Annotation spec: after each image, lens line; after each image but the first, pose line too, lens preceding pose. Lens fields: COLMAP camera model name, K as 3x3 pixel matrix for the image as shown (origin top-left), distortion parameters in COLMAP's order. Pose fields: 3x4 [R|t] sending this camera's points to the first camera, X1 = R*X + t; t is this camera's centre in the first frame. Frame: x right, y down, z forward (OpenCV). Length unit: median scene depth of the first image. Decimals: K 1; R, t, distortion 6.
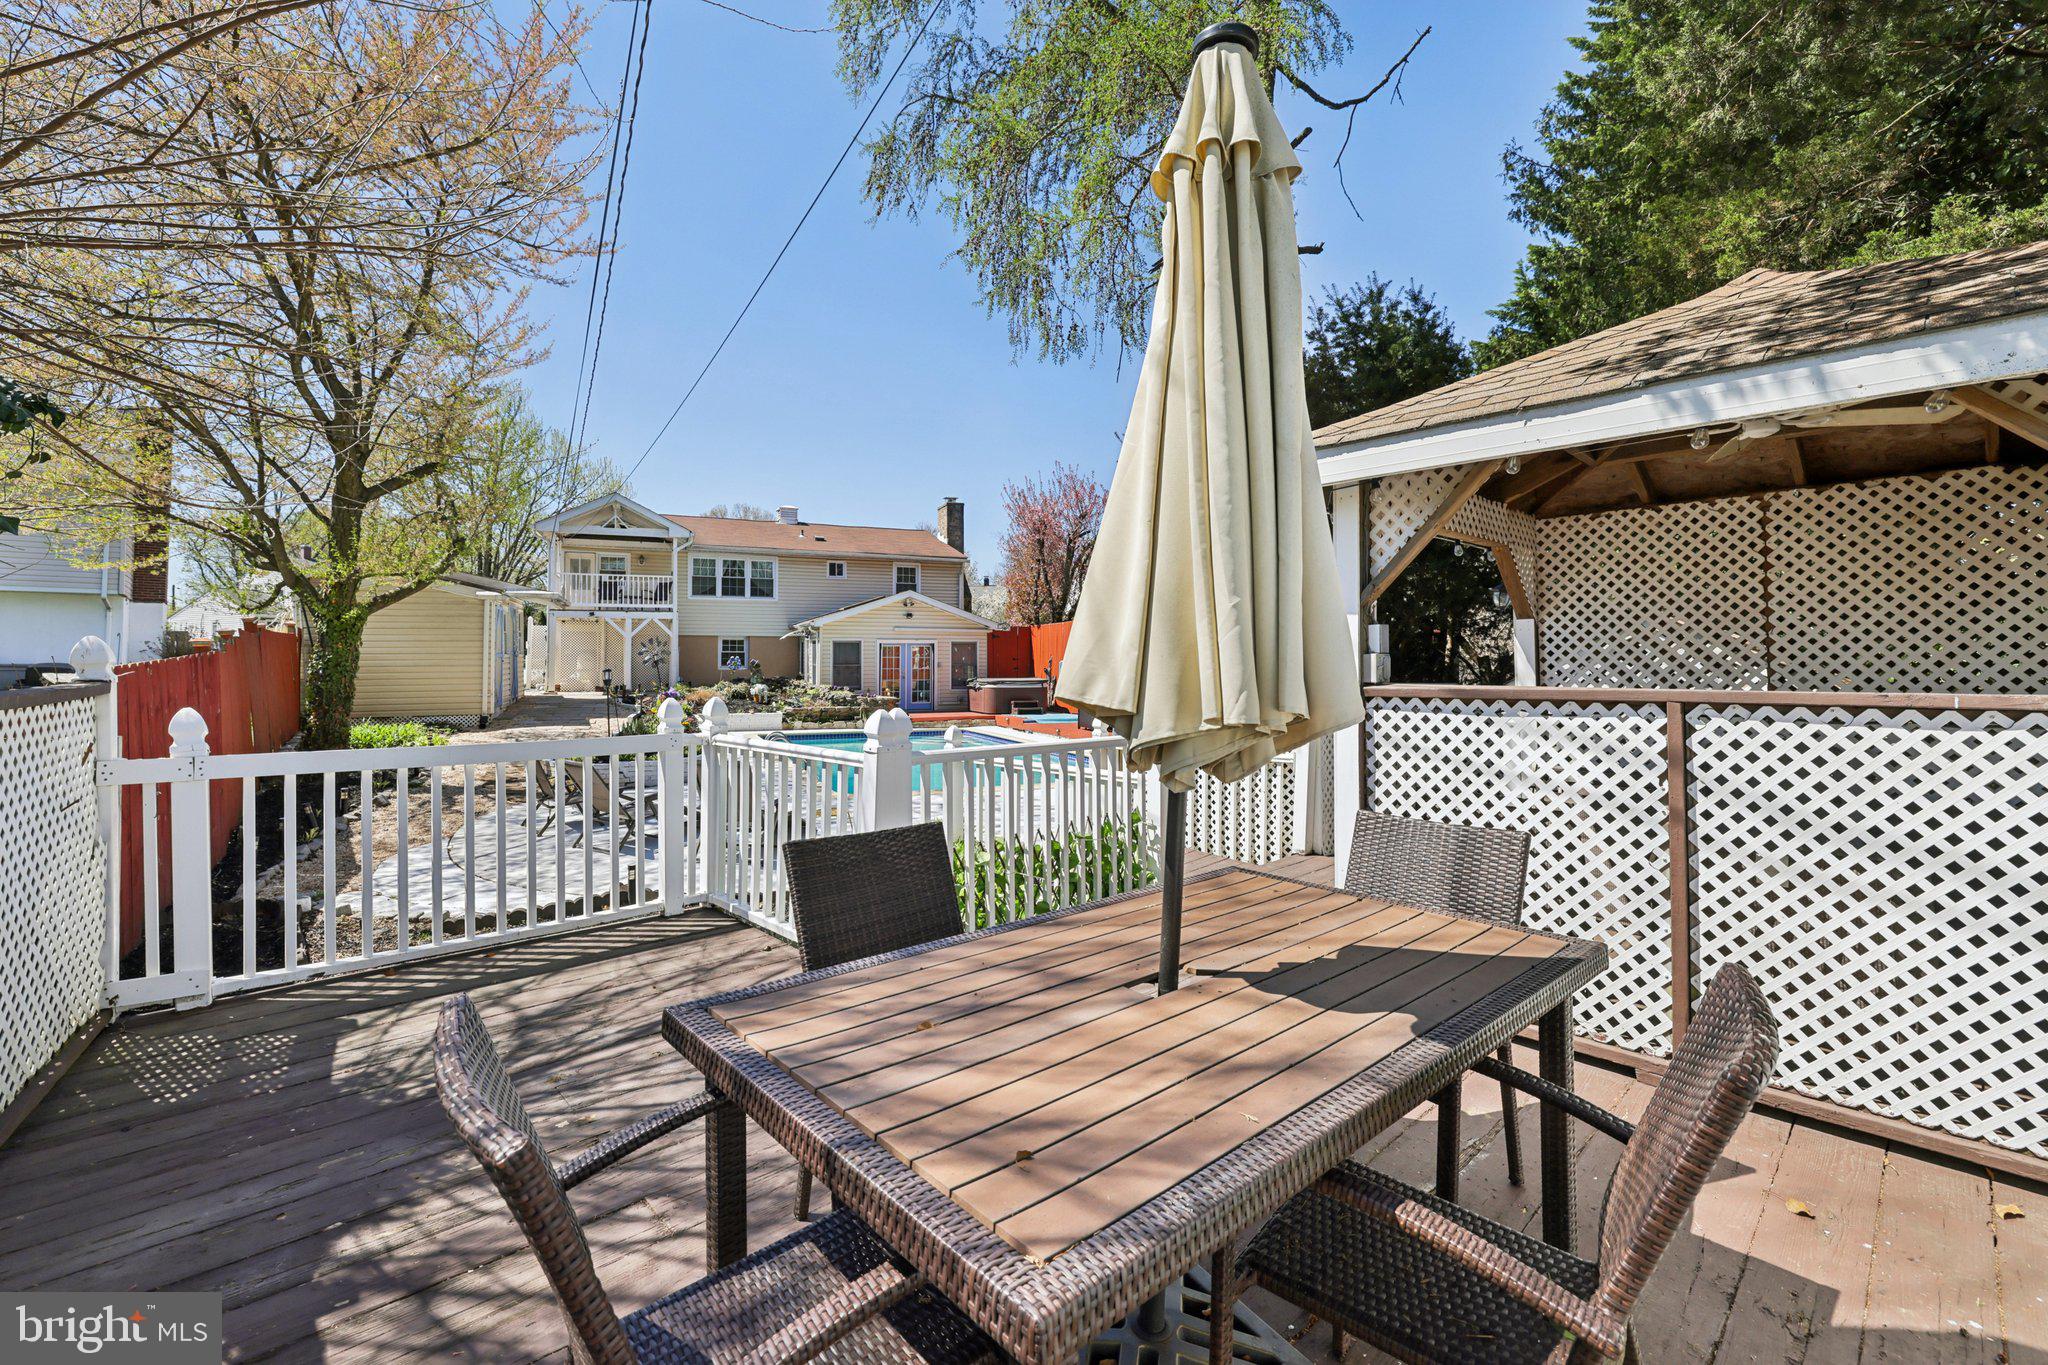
lens RADIAL K [[890.5, 0, 1020.1], [0, 890.5, 649.3], [0, 0, 1]] dist [-0.000309, 0.000020]
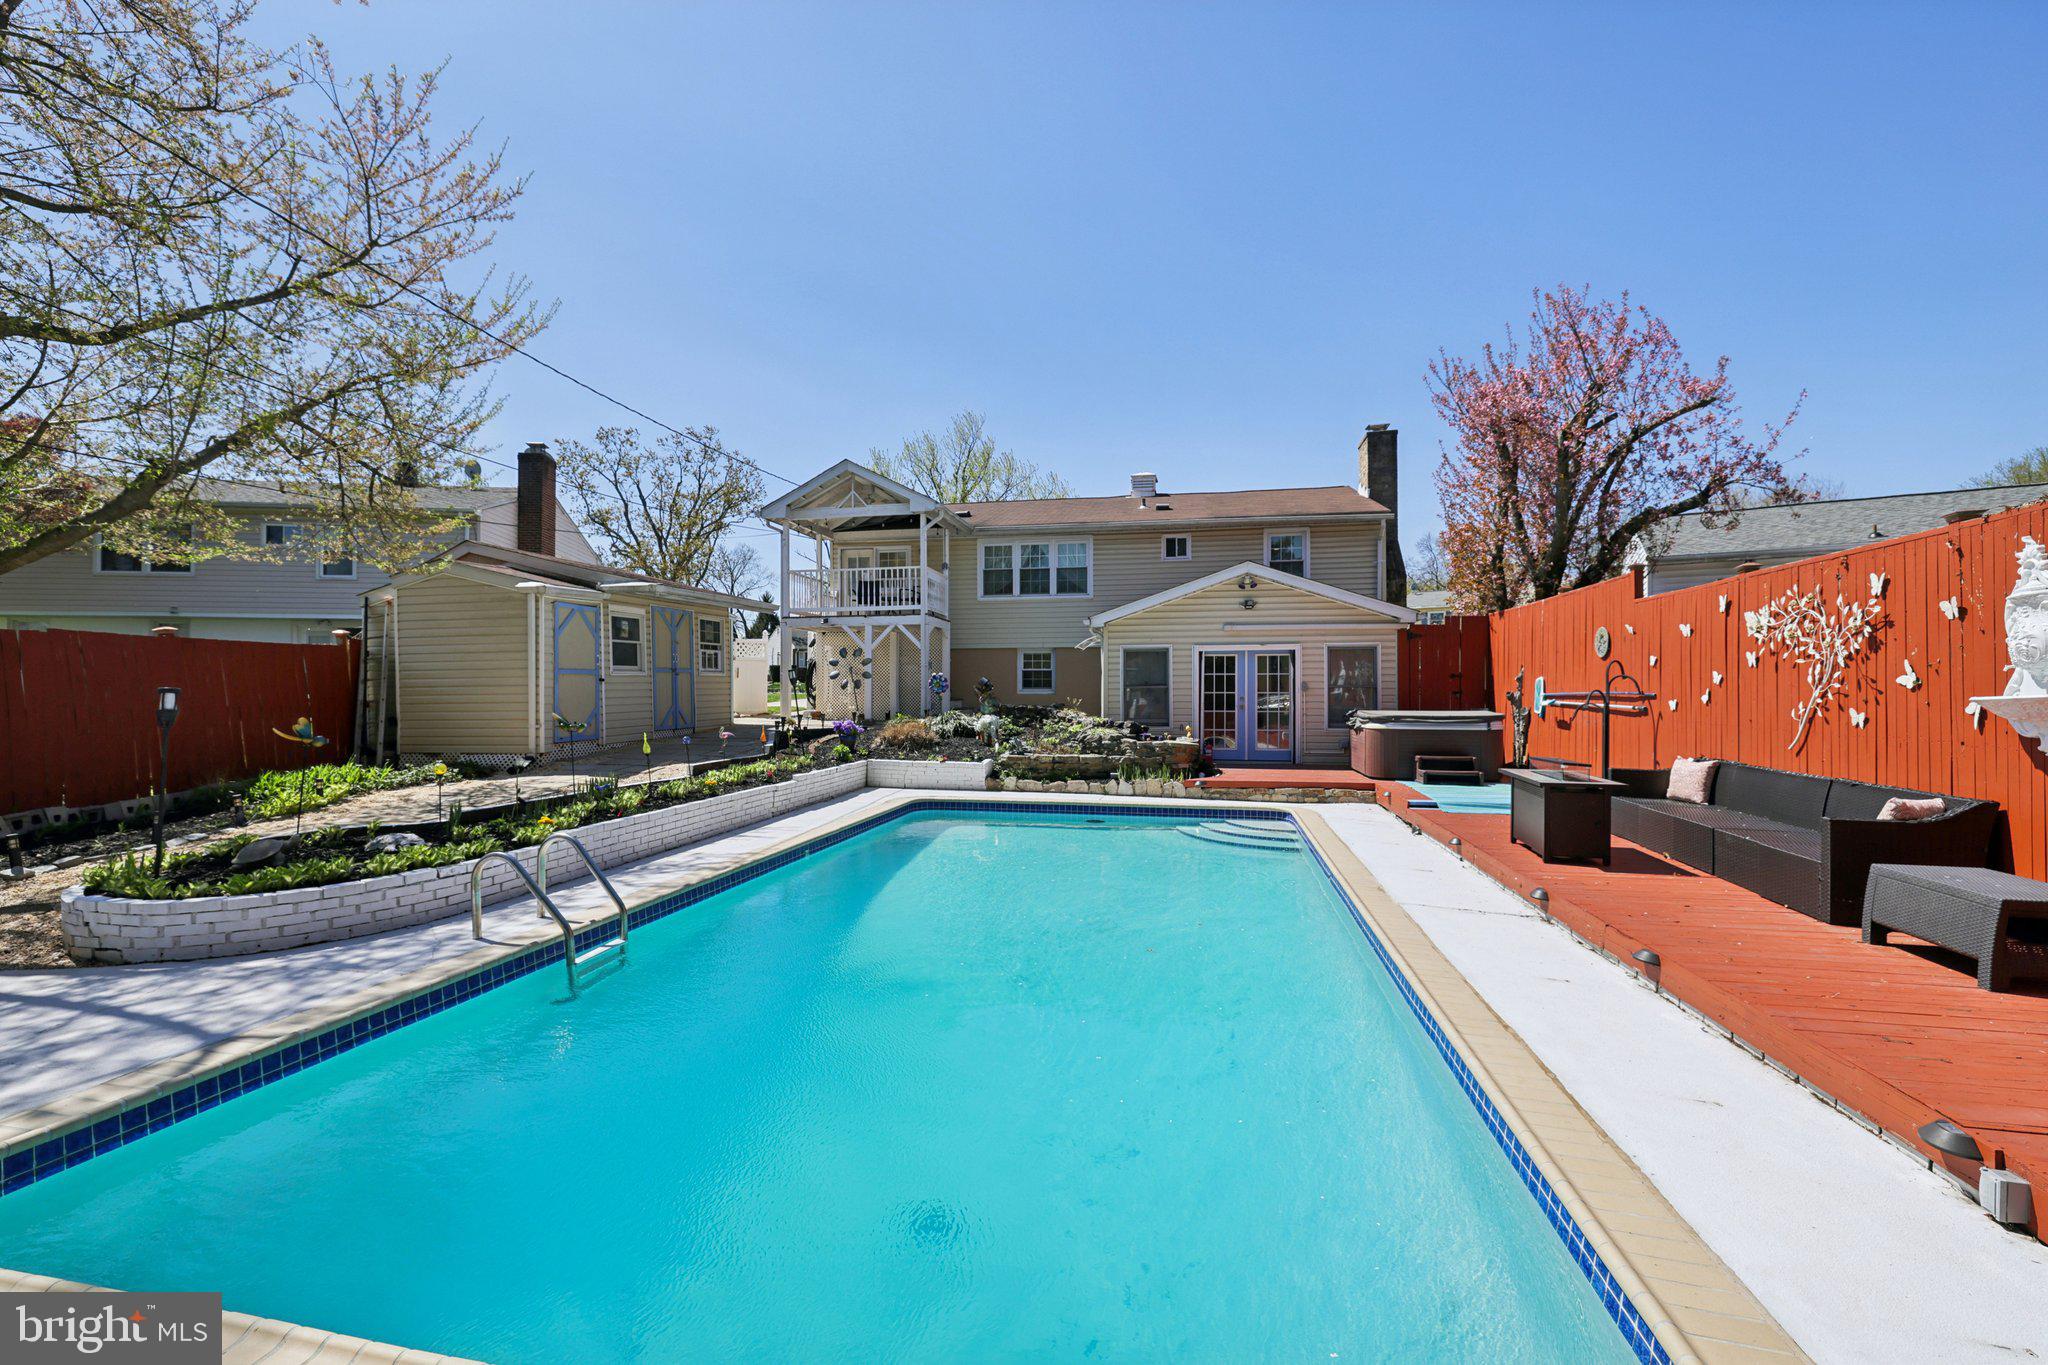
lens RADIAL K [[876.8, 0, 1018.8], [0, 876.8, 685.4], [0, 0, 1]] dist [-0.001209, 0.000207]
pose [[0.826855, -0.002724, -0.562408, 0.077074], [0.009114, 0.999922, 0.008556, 0.010015], [0.562341, -0.012201, 0.826815, 0.408670]]
